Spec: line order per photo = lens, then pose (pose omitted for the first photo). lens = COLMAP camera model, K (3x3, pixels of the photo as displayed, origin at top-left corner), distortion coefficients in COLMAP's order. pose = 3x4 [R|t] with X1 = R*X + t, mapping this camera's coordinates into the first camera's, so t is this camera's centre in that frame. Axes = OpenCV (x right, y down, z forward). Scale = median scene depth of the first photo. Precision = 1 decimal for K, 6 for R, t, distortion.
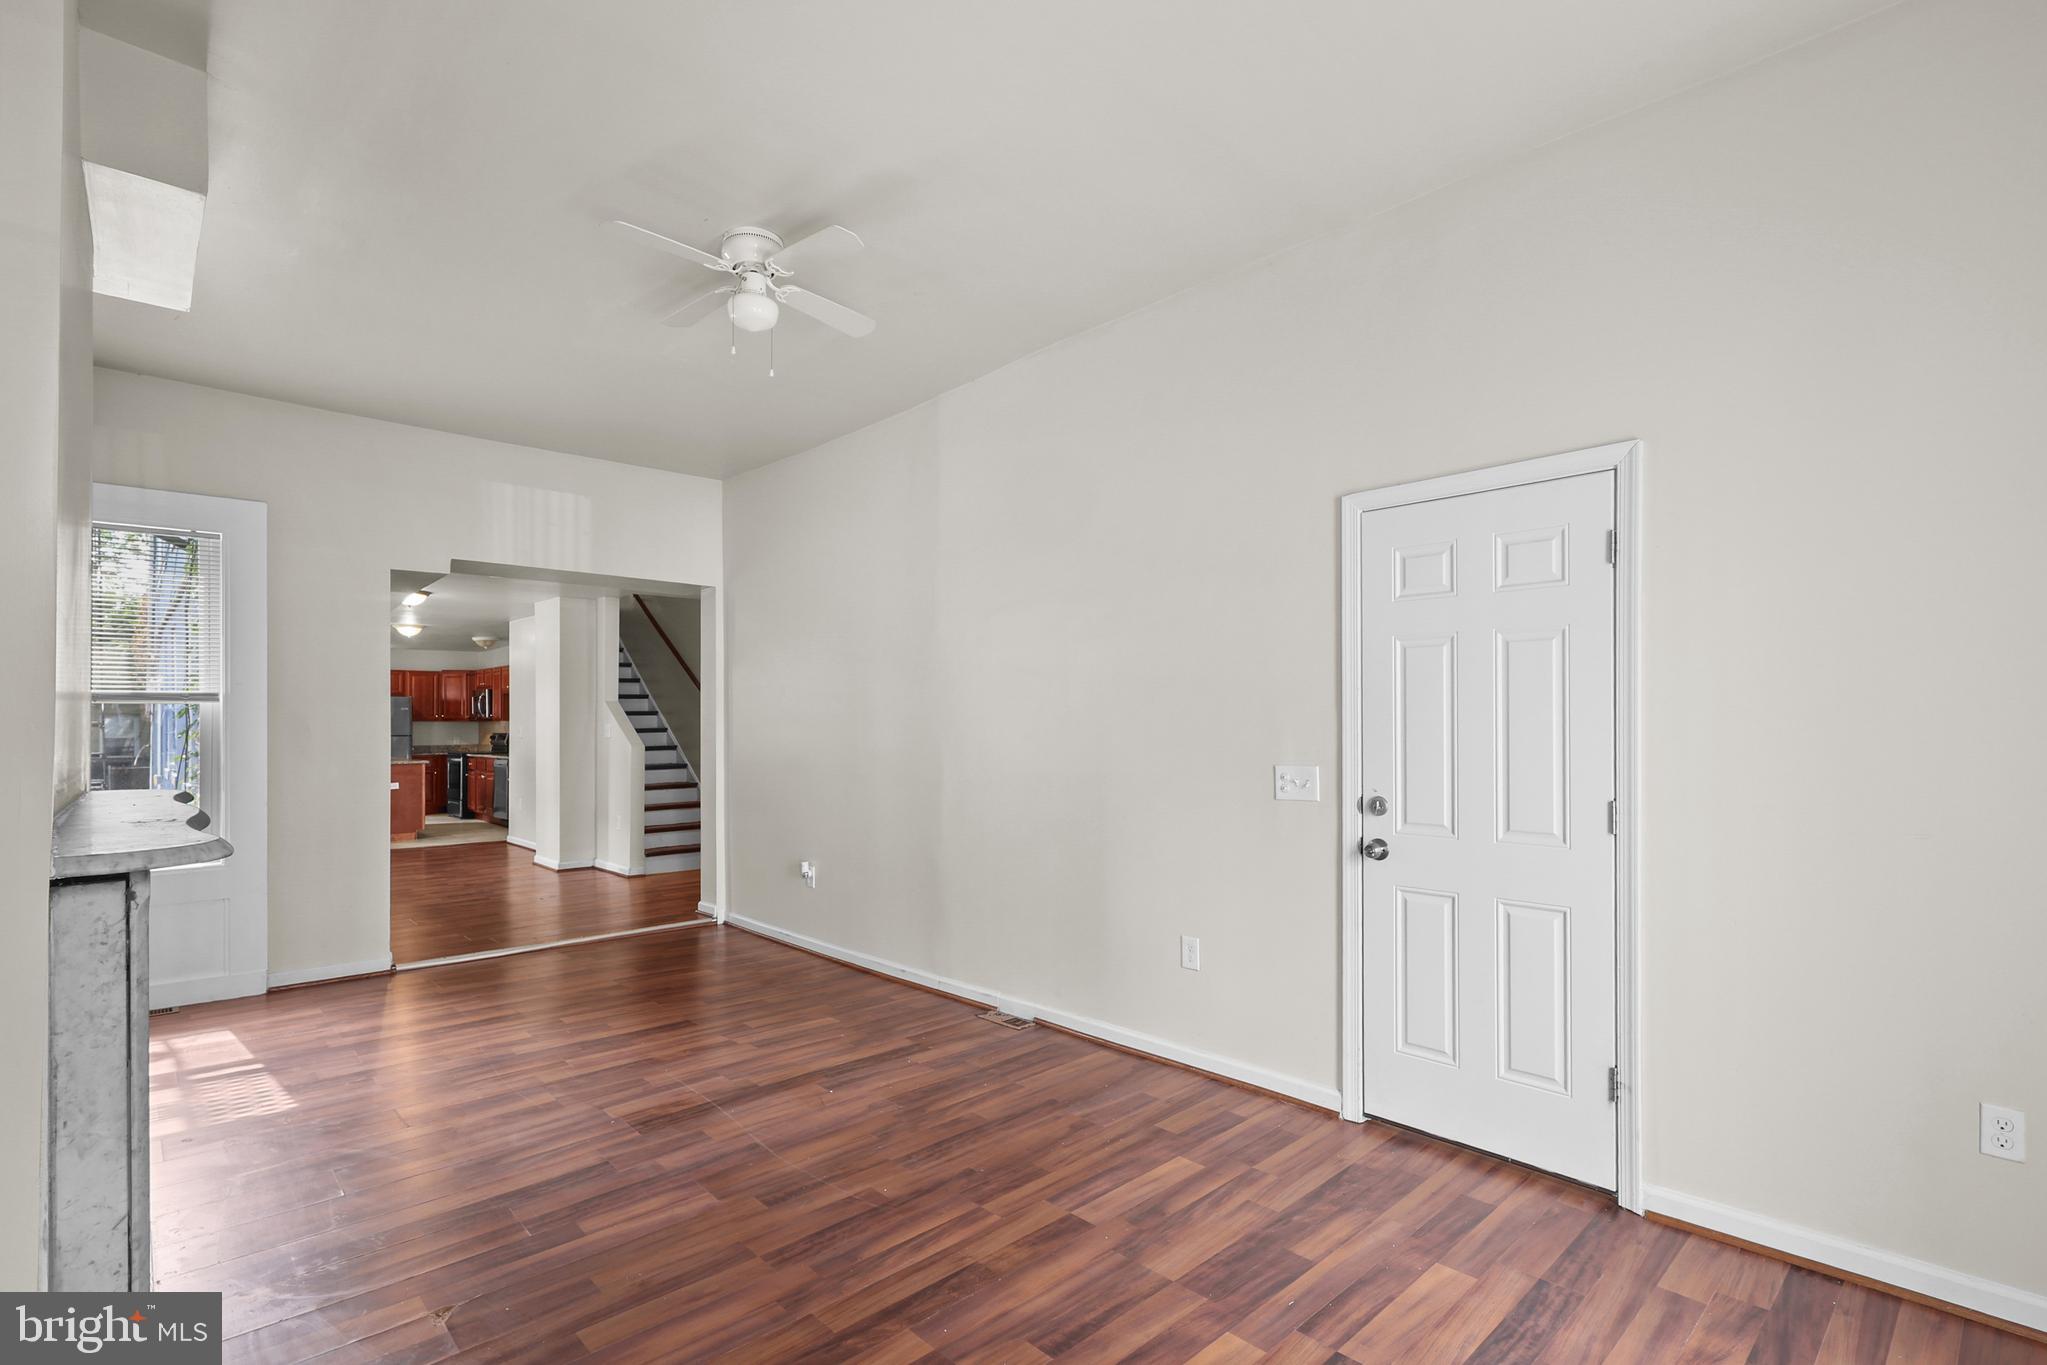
lens RADIAL K [[964.5, 0, 1038.4], [0, 964.5, 719.9], [0, 0, 1]] dist [0.000927, 0.000122]
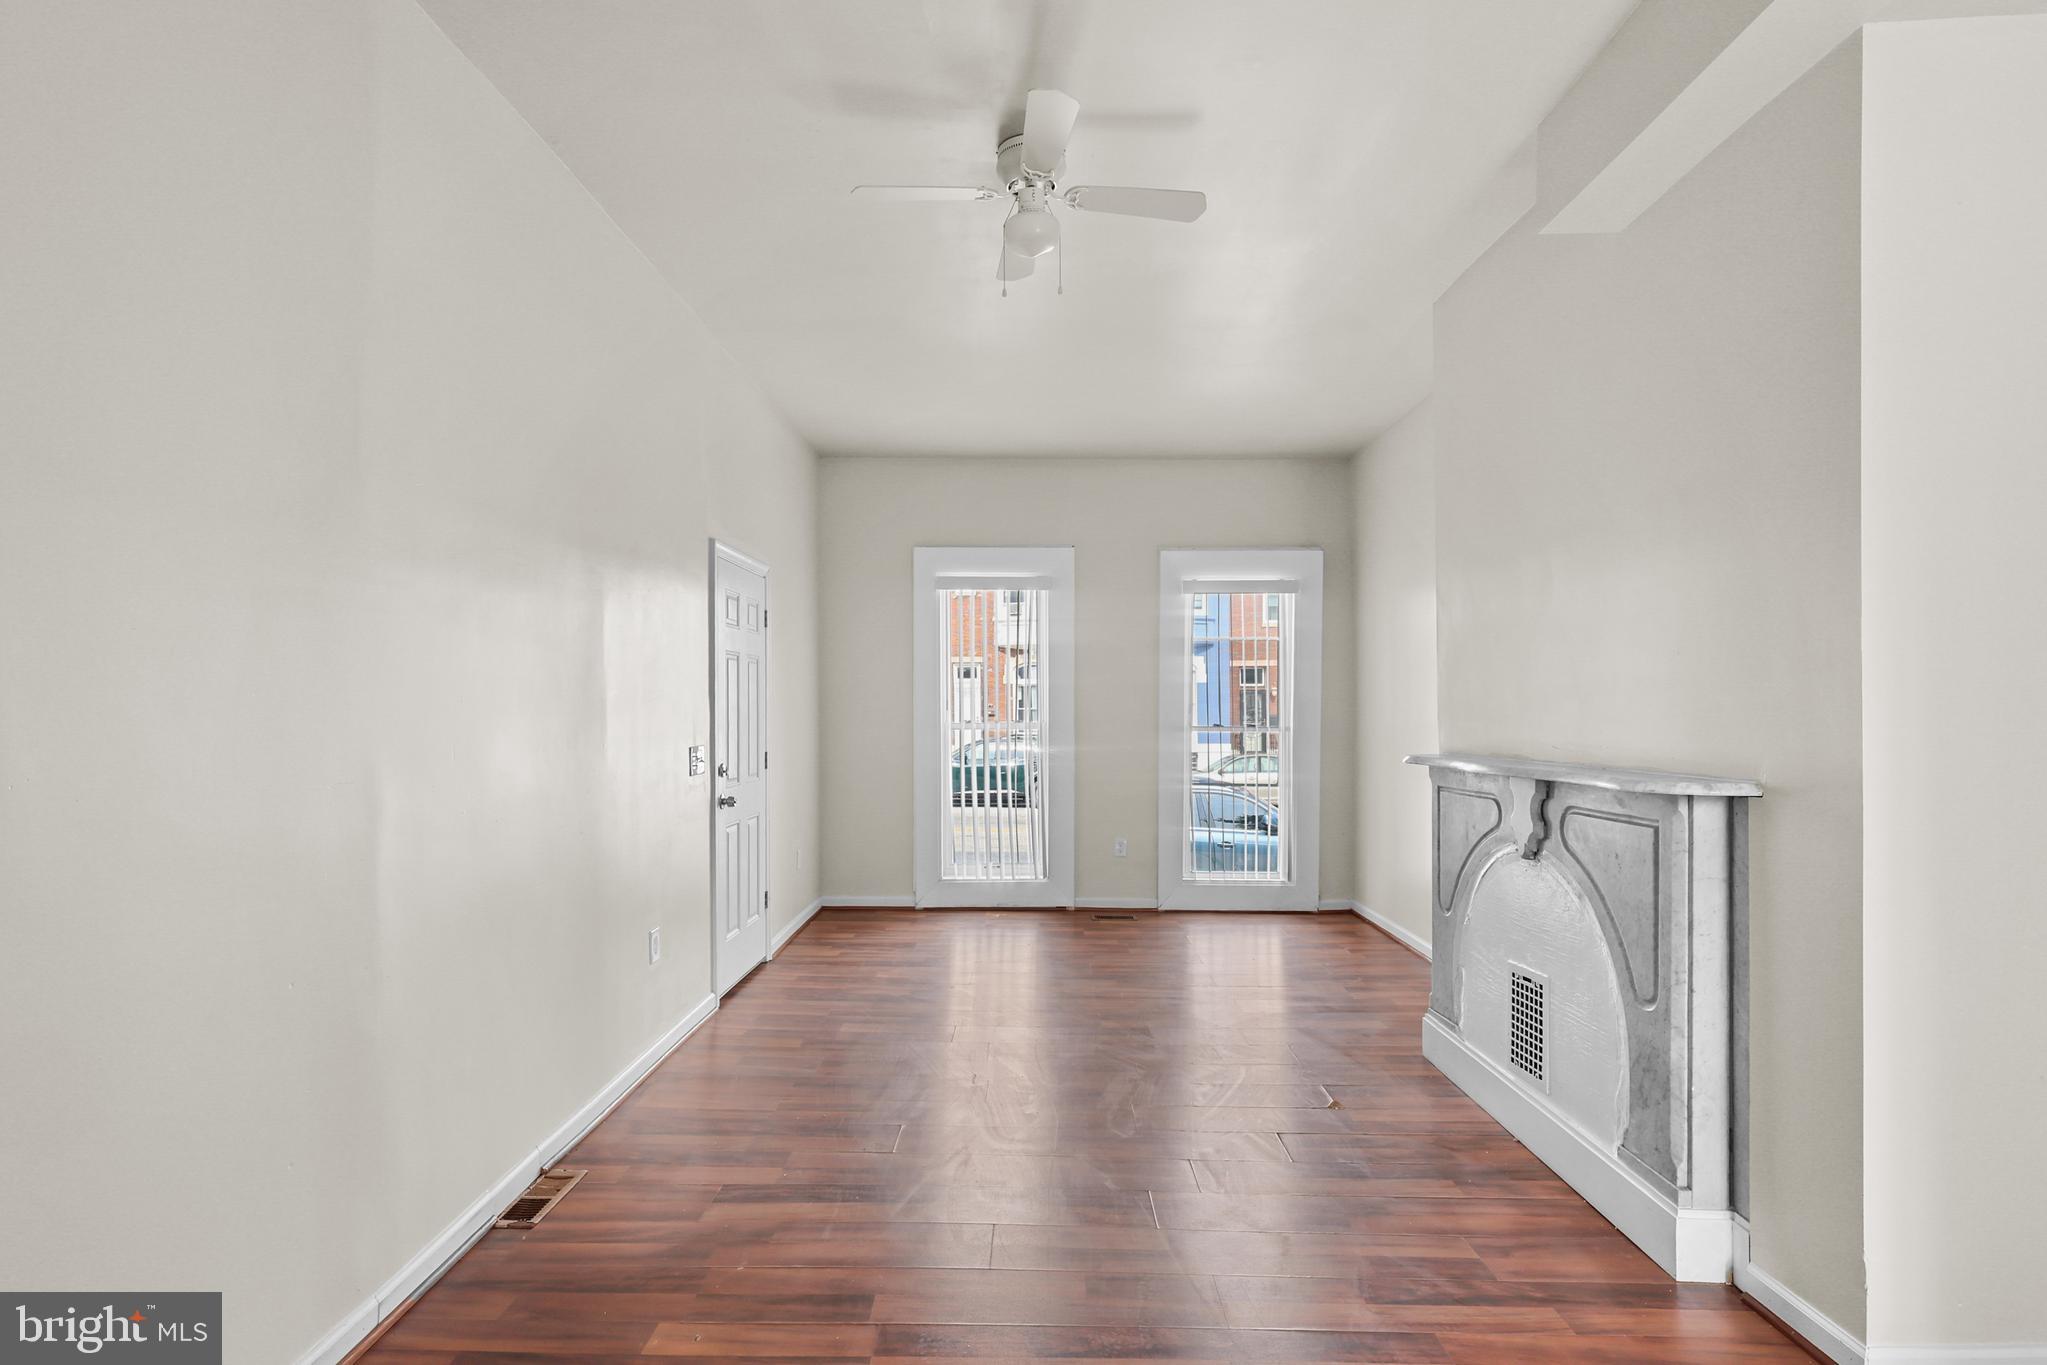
lens RADIAL K [[974.3, 0, 1018.6], [0, 974.3, 707.4], [0, 0, 1]] dist [0.000600, 0.000328]
pose [[-0.708142, 0.005649, 0.706047, -0.227503], [0.001271, 0.999977, -0.006726, 0.002705], [-0.706069, -0.003866, -0.708133, 0.410003]]
